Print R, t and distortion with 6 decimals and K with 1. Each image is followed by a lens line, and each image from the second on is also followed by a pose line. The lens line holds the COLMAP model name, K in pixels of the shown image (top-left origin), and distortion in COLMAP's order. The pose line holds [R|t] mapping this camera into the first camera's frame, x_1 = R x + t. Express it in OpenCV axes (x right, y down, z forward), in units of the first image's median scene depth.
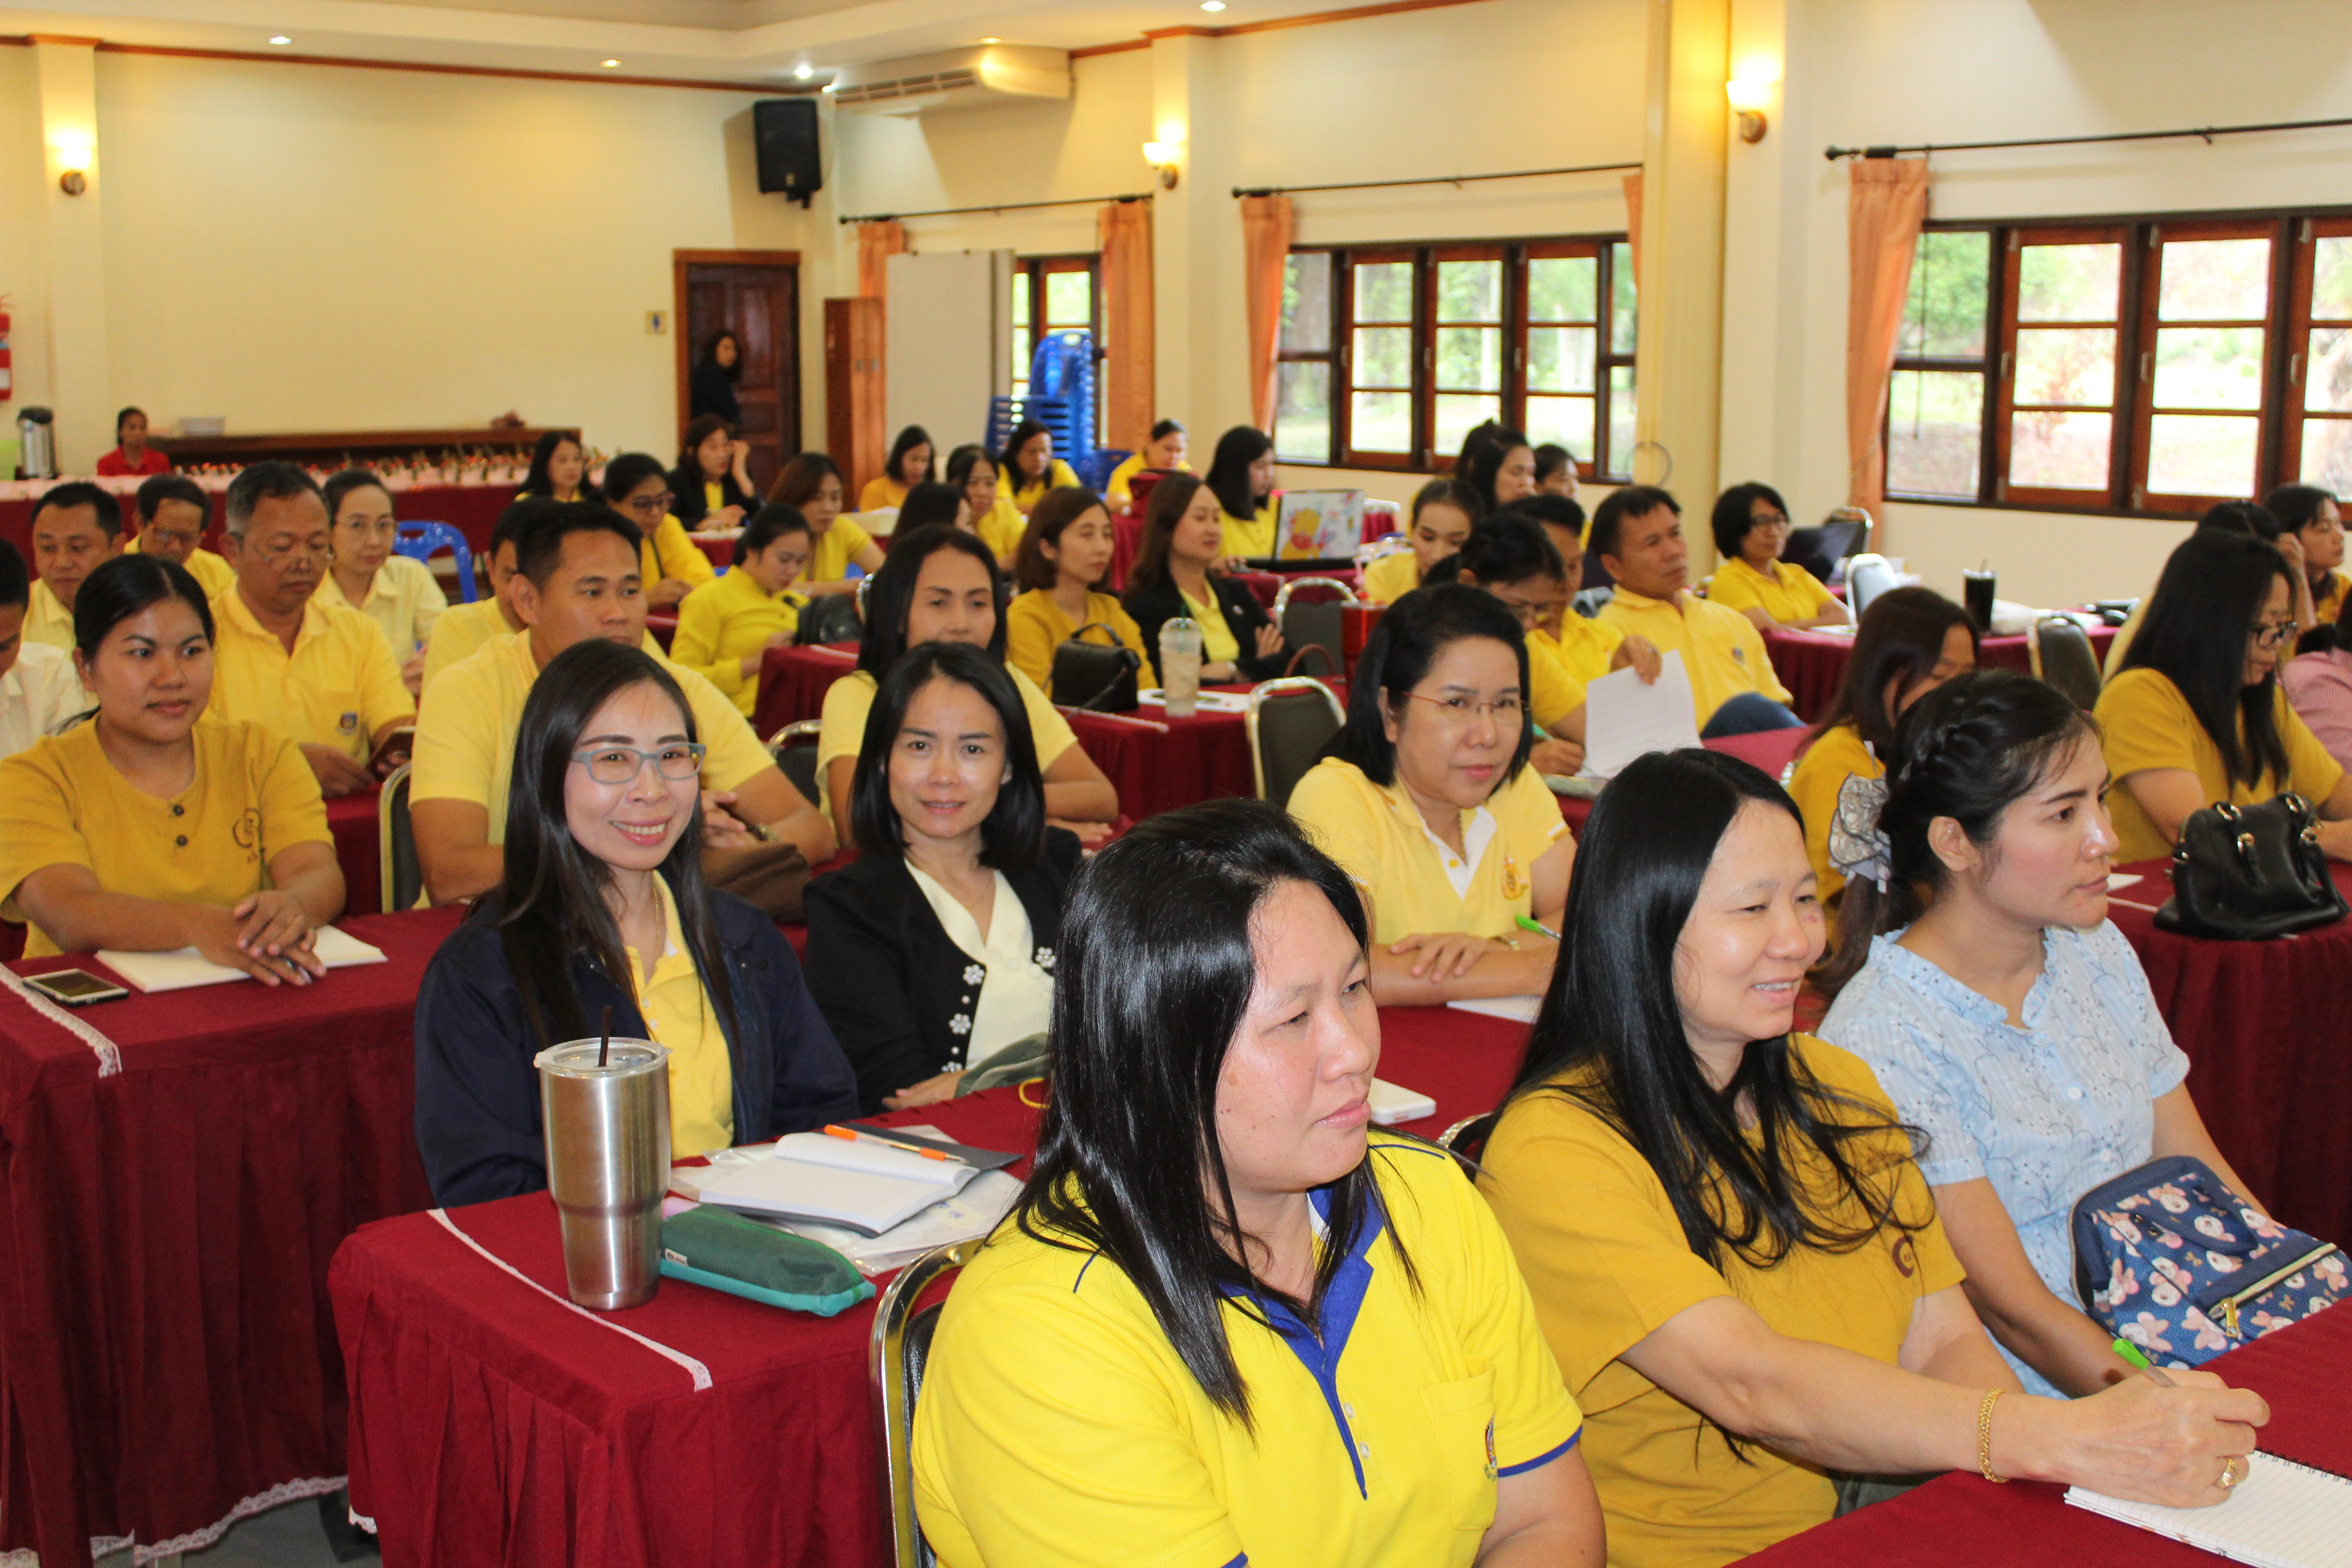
lens RADIAL K [[2693.0, 0, 1176.0], [0, 2693.0, 784.0], [0, 0, 1]] dist [0.003442, -0.002027]
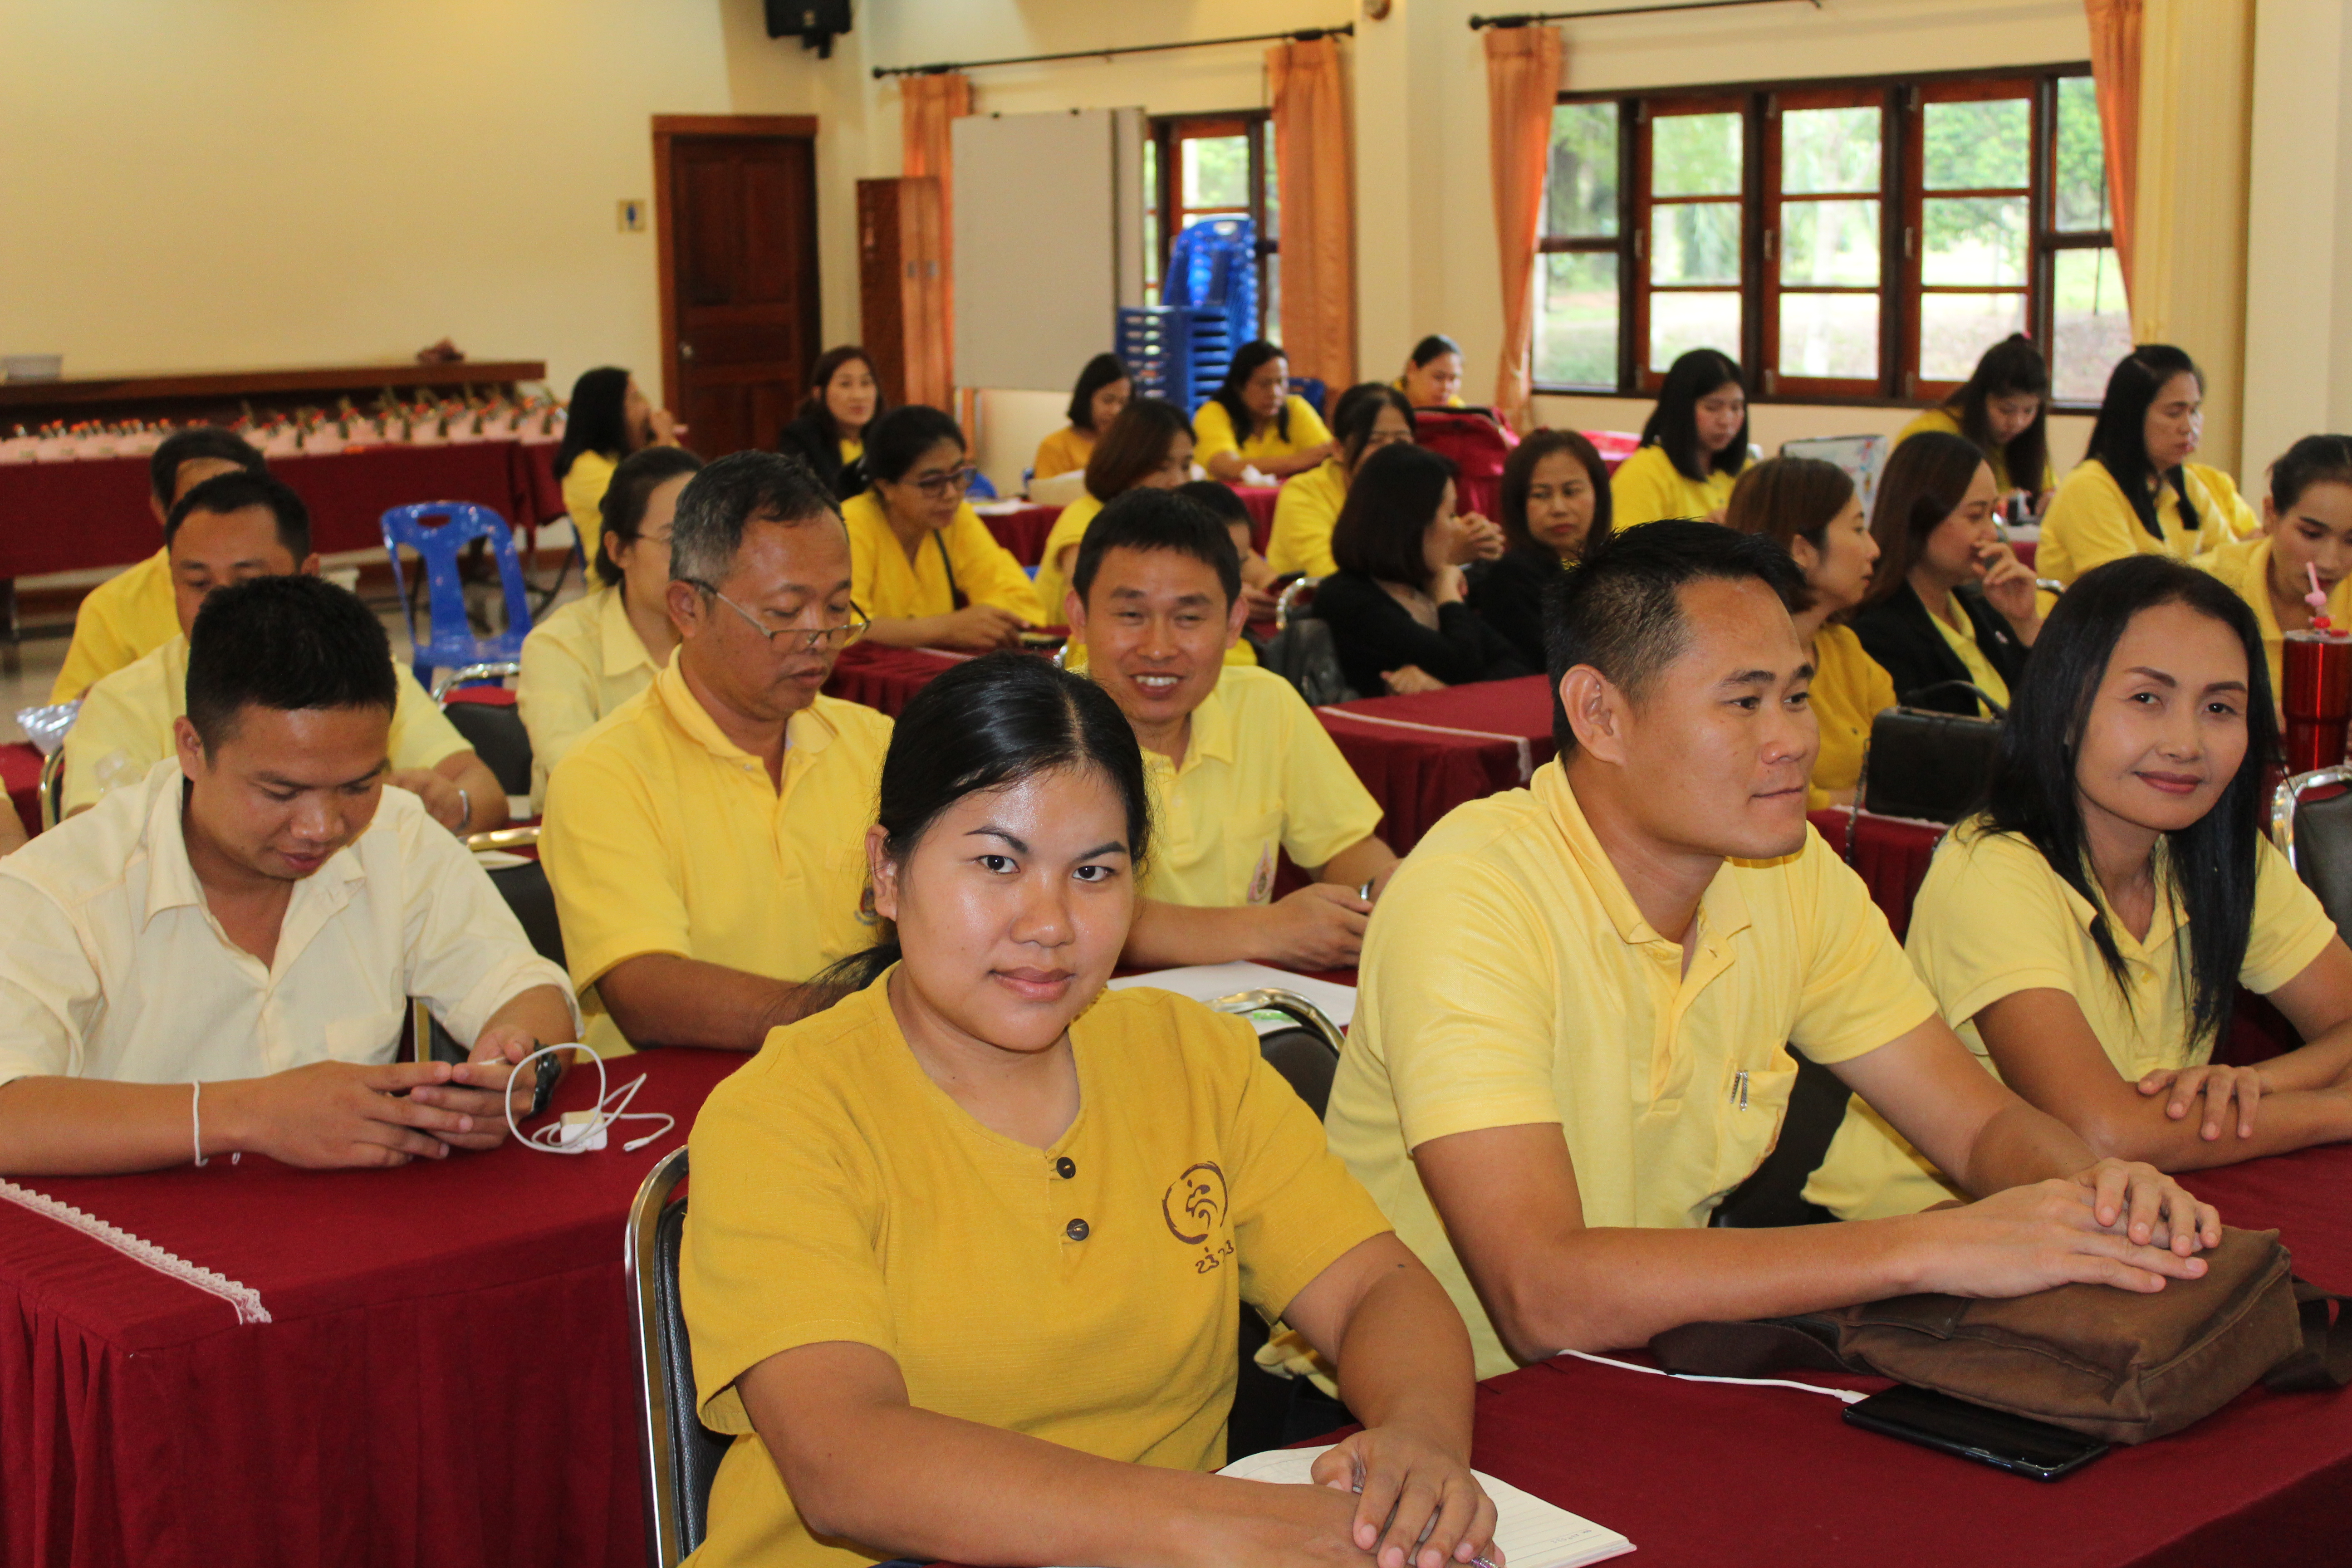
lens RADIAL K [[3369.9, 0, 1176.0], [0, 3369.9, 784.0], [0, 0, 1]] dist [0.030281, 0.043615]
pose [[0.999448, -0.021831, 0.025052, -0.079182], [0.021849, 0.999761, -0.000436, -0.013494], [-0.025036, 0.000983, 0.999686, 0.081140]]
